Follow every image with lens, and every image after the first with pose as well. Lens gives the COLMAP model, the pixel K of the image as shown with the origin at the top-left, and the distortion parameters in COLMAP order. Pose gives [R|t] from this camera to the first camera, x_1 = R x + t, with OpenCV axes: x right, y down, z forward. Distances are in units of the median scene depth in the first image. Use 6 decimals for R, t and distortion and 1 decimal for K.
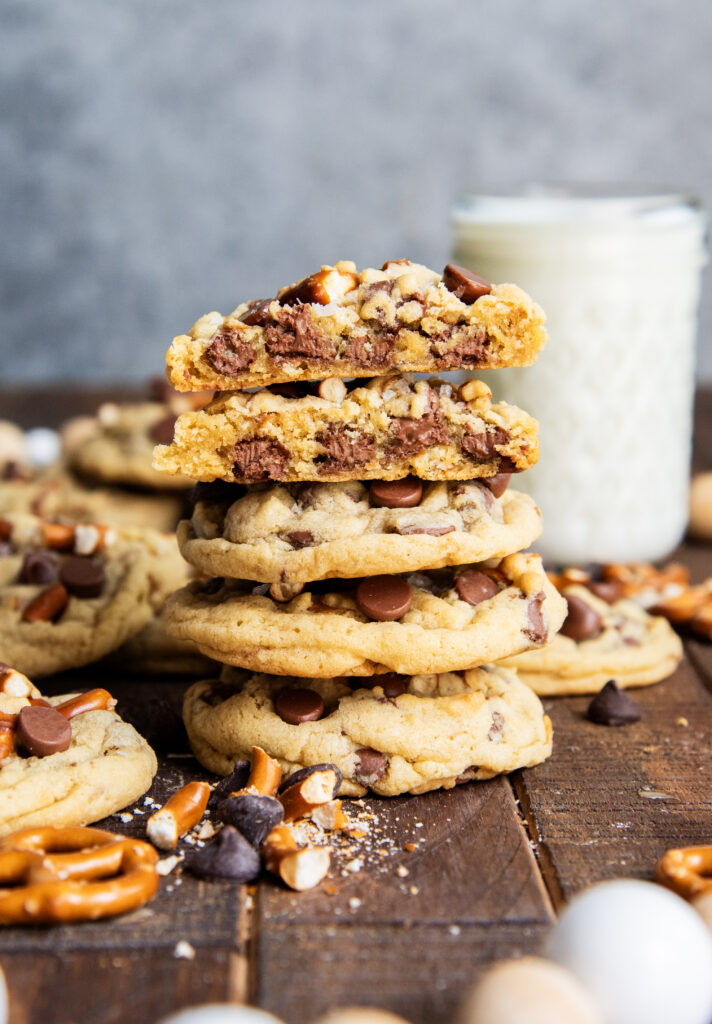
lens RADIAL K [[2510.5, 0, 351.9], [0, 2510.5, 511.3], [0, 0, 1]] dist [0.304291, 0.000000]
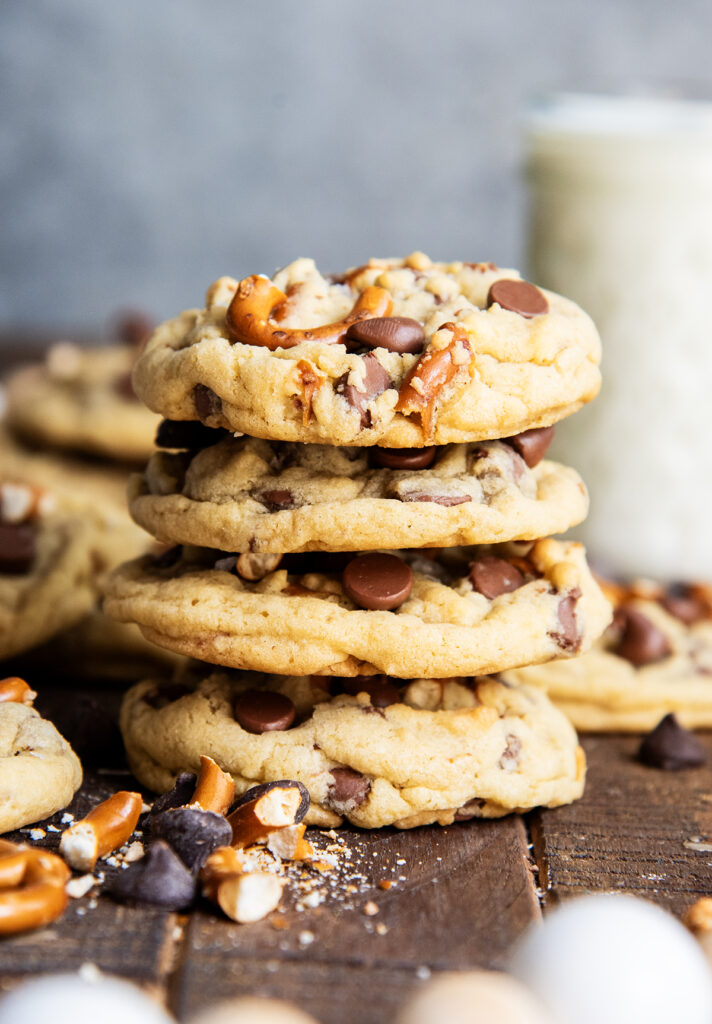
lens RADIAL K [[3827.6, 0, 359.6], [0, 3827.6, 512.5], [0, 0, 1]] dist [0.816943, 0.000000]
pose [[0.997934, 0.054830, -0.033481, 0.040589], [-0.055710, 0.998110, -0.025948, 0.038755], [0.031995, 0.027760, 0.999102, -0.188208]]
